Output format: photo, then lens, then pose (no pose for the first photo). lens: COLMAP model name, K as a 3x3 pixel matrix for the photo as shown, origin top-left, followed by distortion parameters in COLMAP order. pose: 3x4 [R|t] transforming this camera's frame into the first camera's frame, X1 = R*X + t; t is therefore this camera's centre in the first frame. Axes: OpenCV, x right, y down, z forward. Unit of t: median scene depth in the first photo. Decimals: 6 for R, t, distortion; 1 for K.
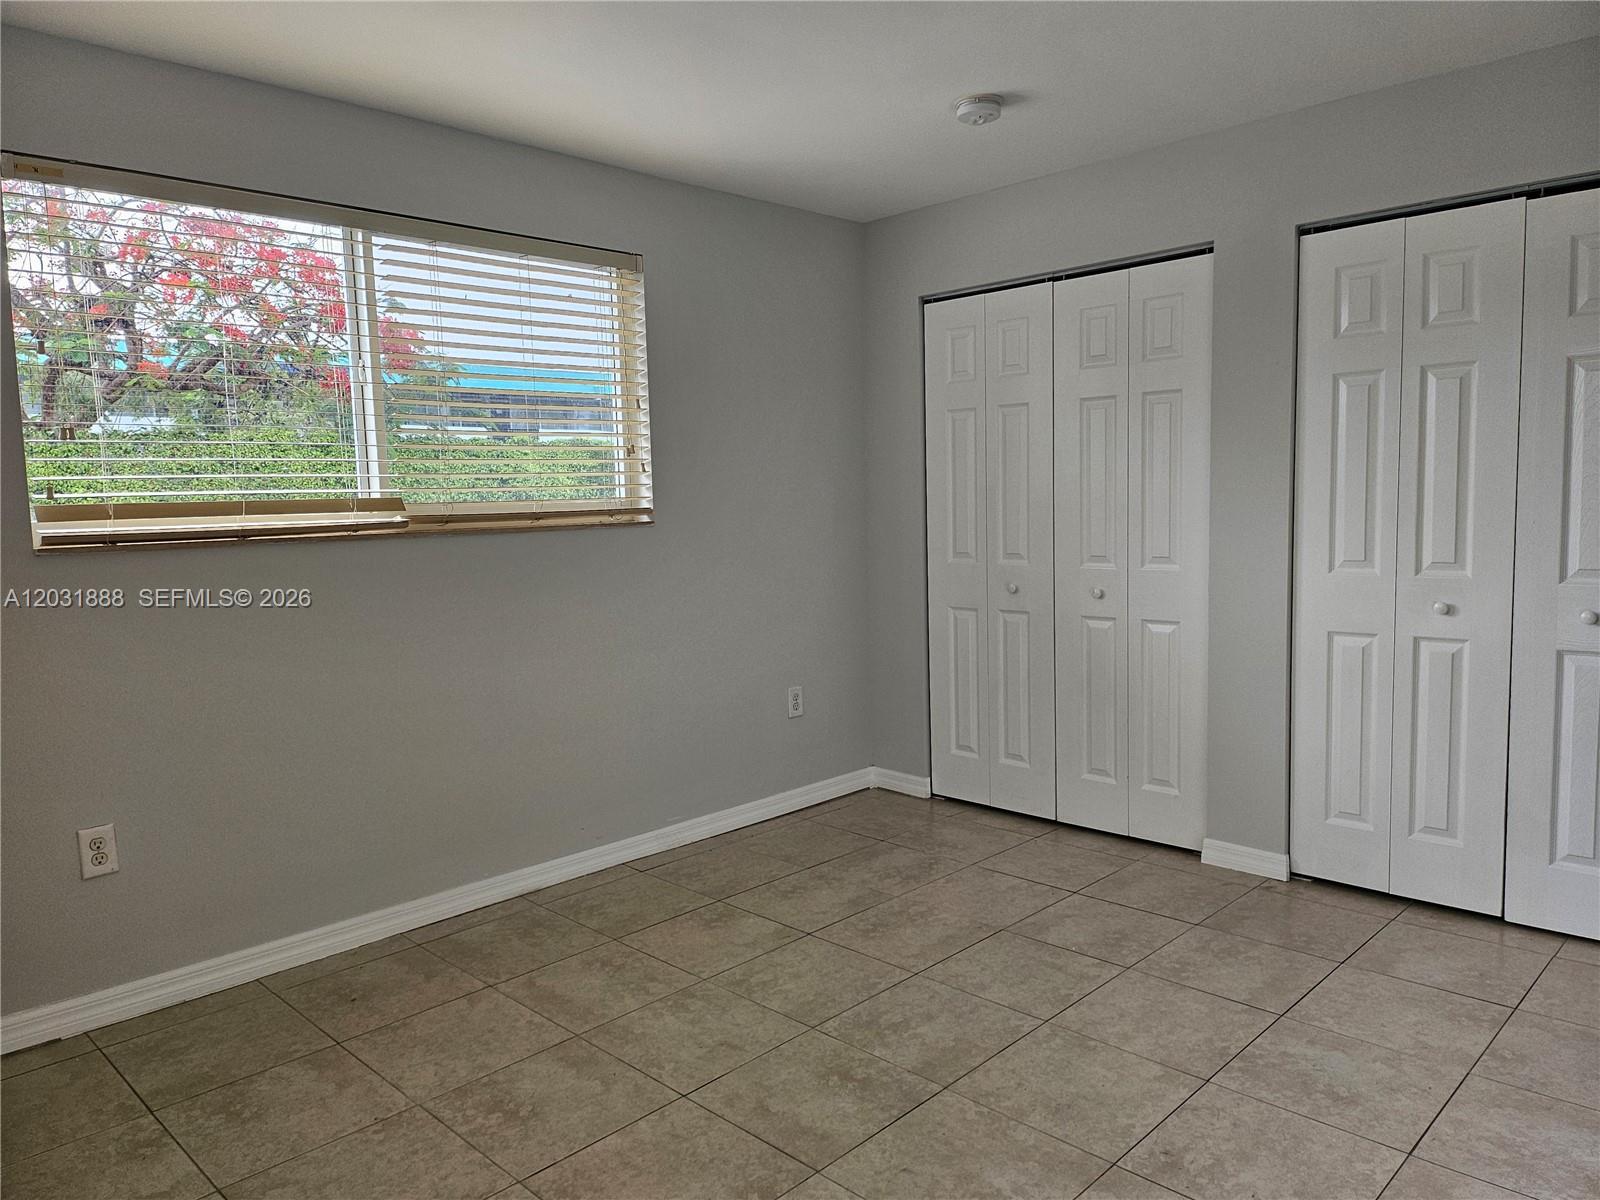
lens RADIAL K [[1112.4, 0, 803.4], [0, 1112.4, 604.7], [0, 0, 1]] dist [0.076356, -0.082499]
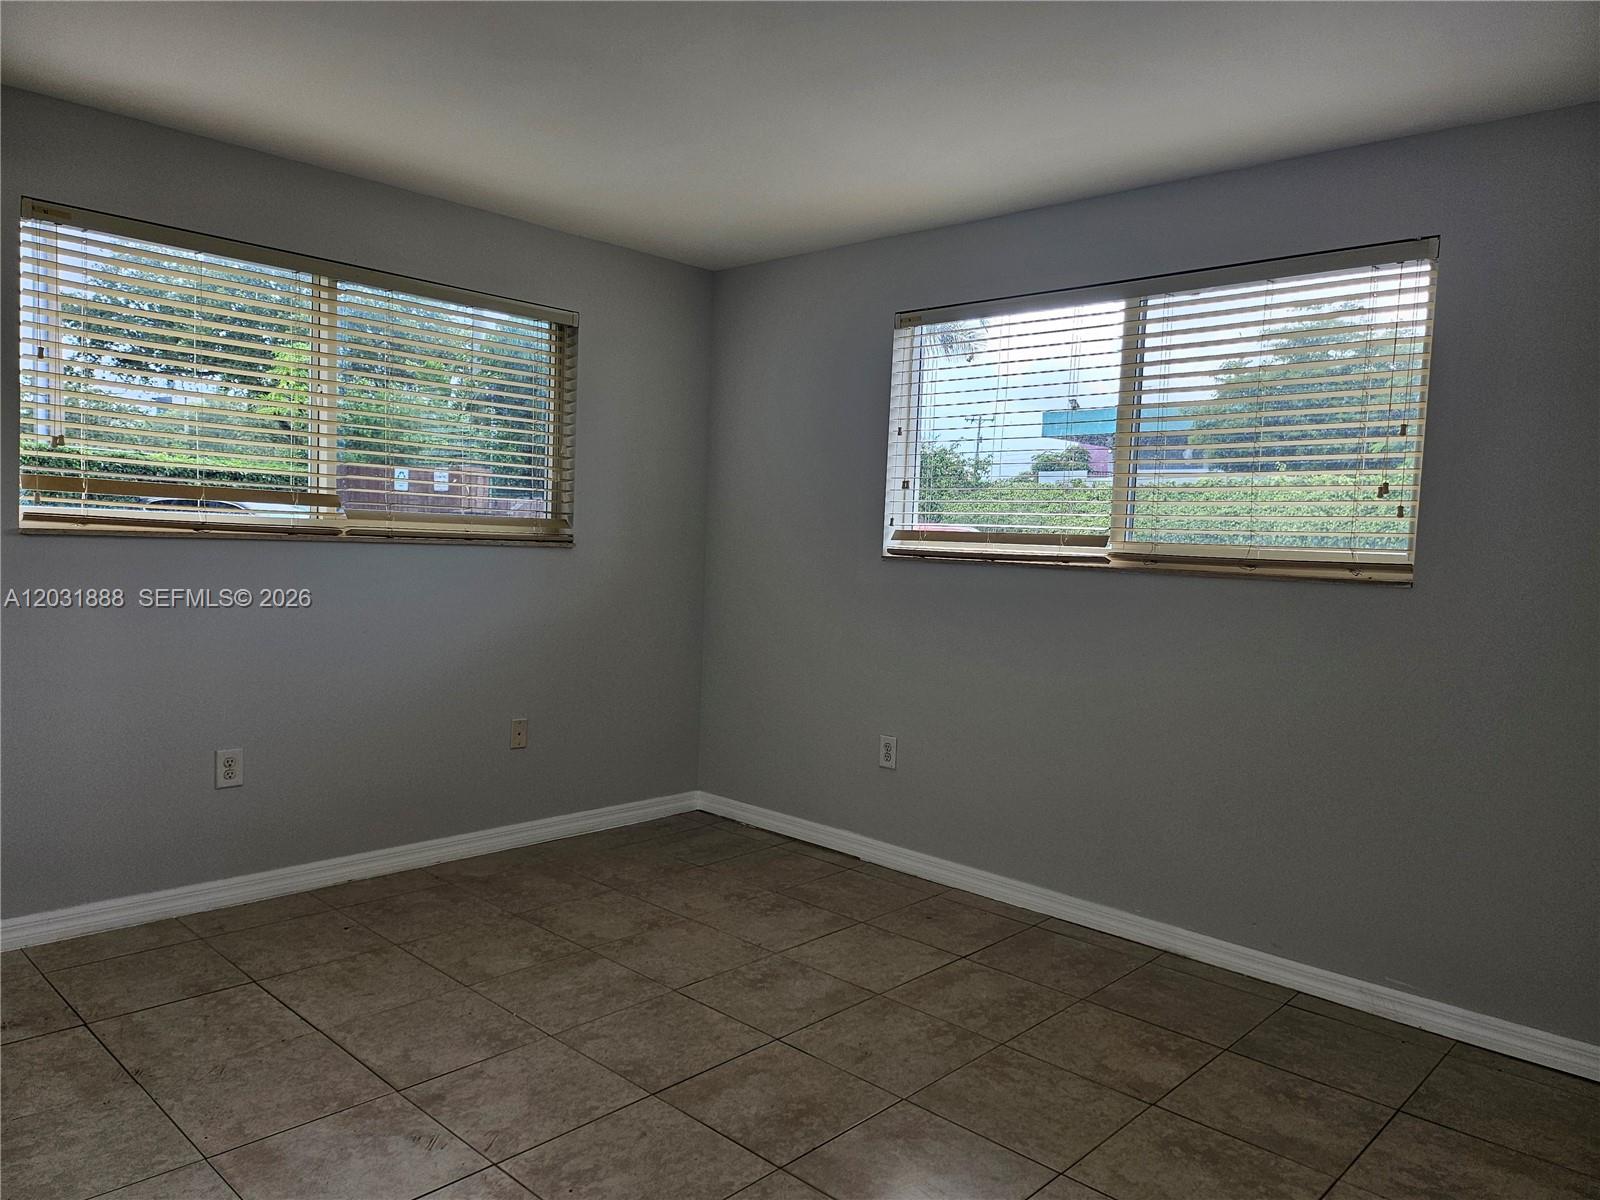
lens RADIAL K [[1112.4, 0, 803.4], [0, 1112.4, 604.7], [0, 0, 1]] dist [0.076356, -0.082499]
pose [[0.025097, 0.090824, -0.995551, 0.819963], [-0.137360, 0.986732, 0.086556, -0.091515], [0.990203, 0.134577, 0.037239, 0.746345]]
